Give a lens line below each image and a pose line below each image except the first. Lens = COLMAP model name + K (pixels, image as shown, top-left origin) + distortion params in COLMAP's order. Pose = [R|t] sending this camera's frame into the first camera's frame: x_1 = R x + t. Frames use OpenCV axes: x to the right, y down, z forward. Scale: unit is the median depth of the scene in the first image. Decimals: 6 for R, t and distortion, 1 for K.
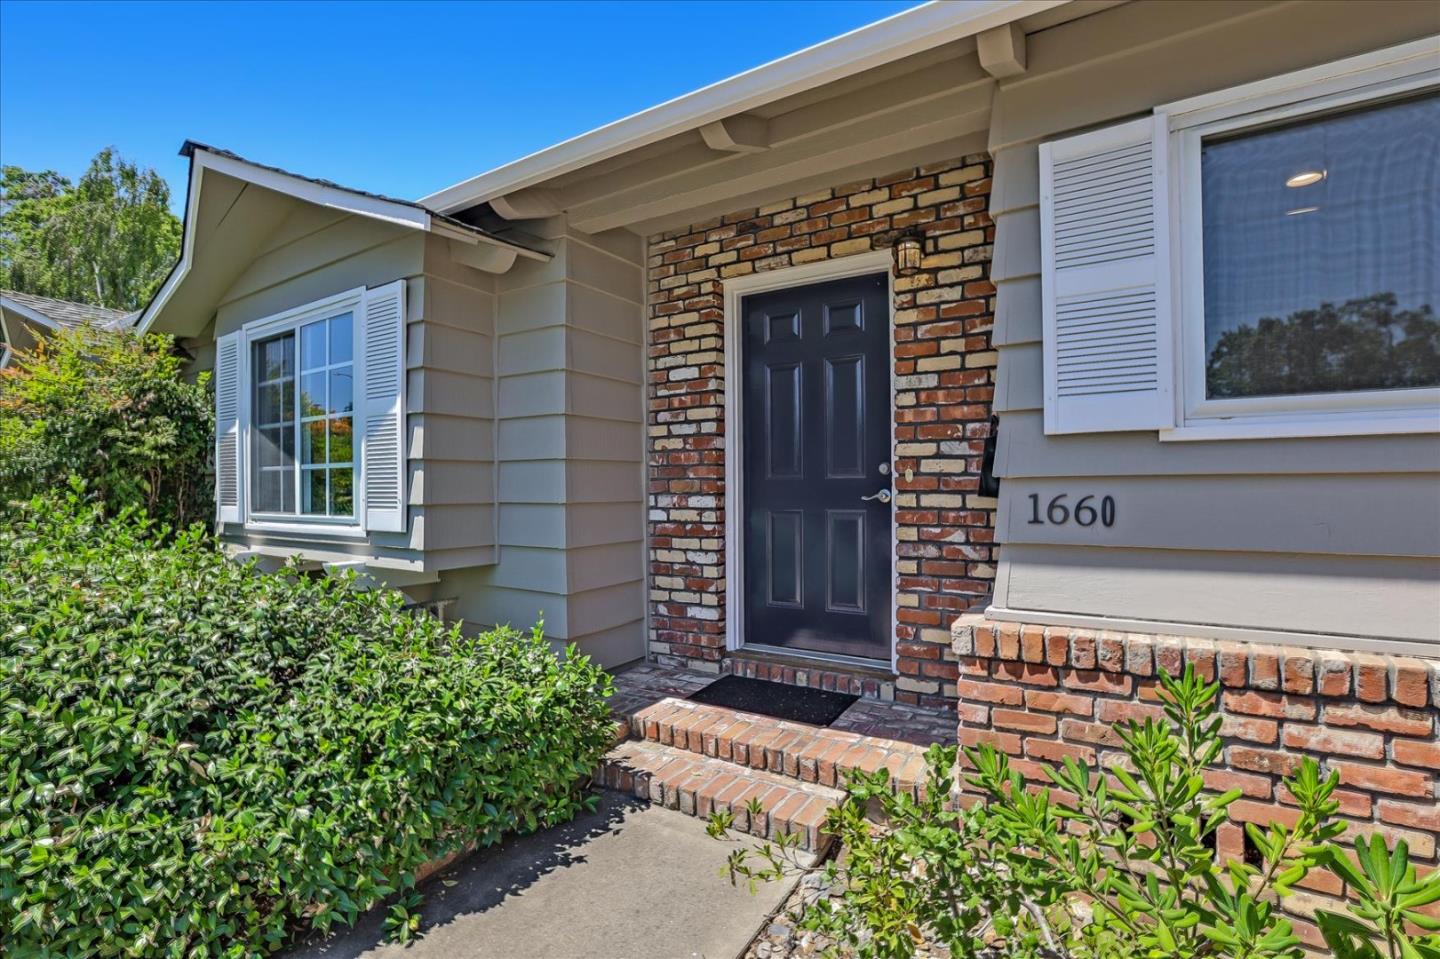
lens RADIAL K [[657.9, 0, 745.5], [0, 657.9, 478.1], [0, 0, 1]] dist [-0.039398, 0.008959]
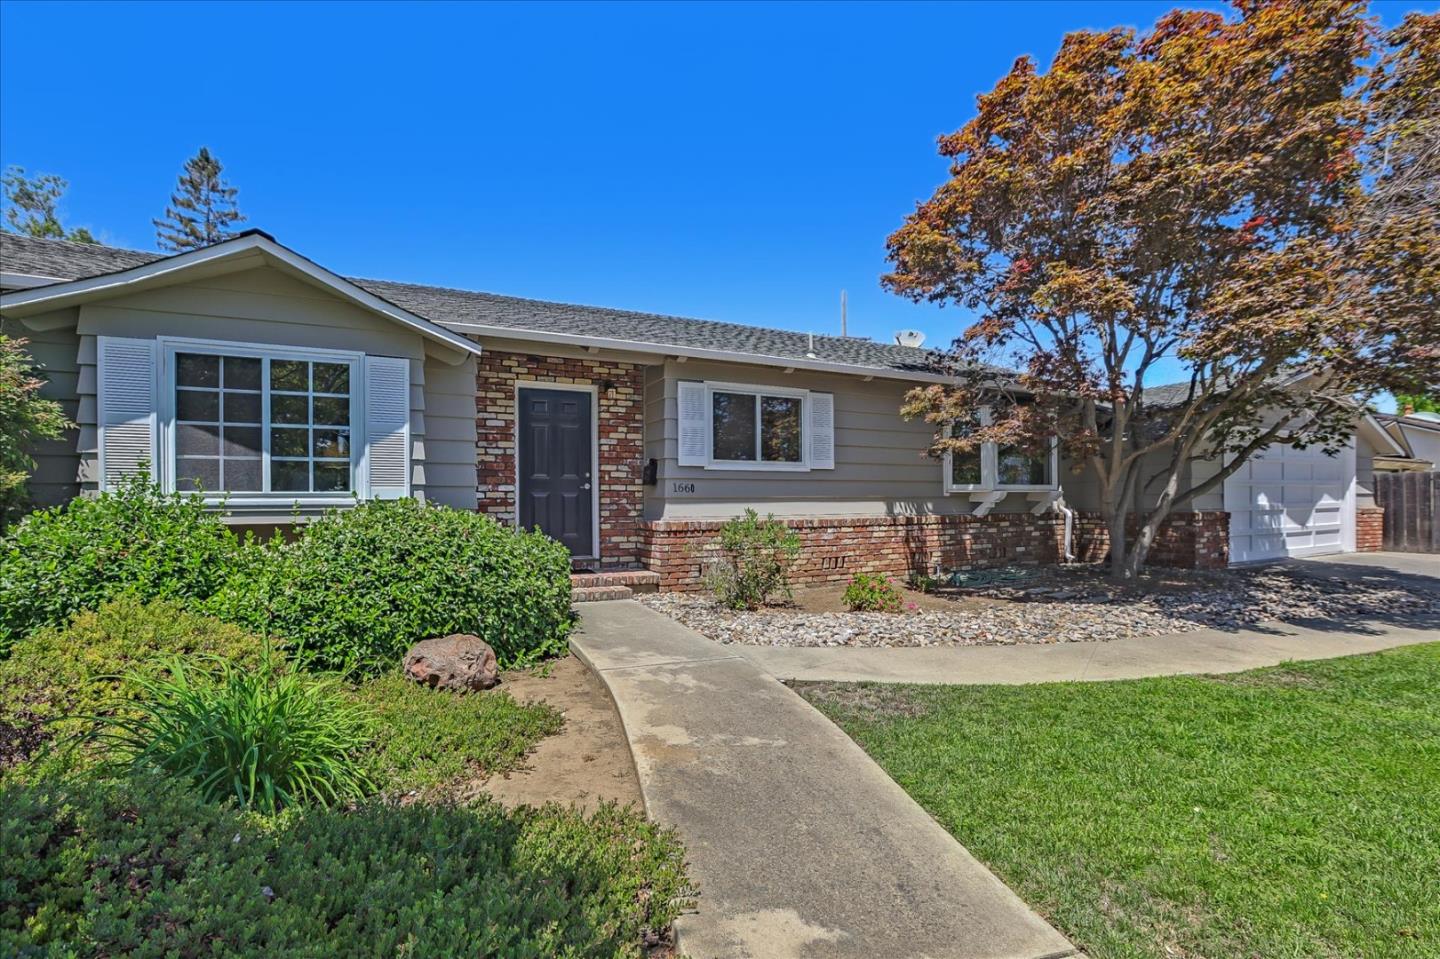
lens RADIAL K [[657.9, 0, 724.8], [0, 657.9, 485.6], [0, 0, 1]] dist [-0.039398, 0.008959]
pose [[0.521119, 0.026265, 0.853080, -1.570147], [-0.006362, 0.999618, -0.026891, 0.085554], [-0.853460, 0.008586, 0.521087, -0.674234]]
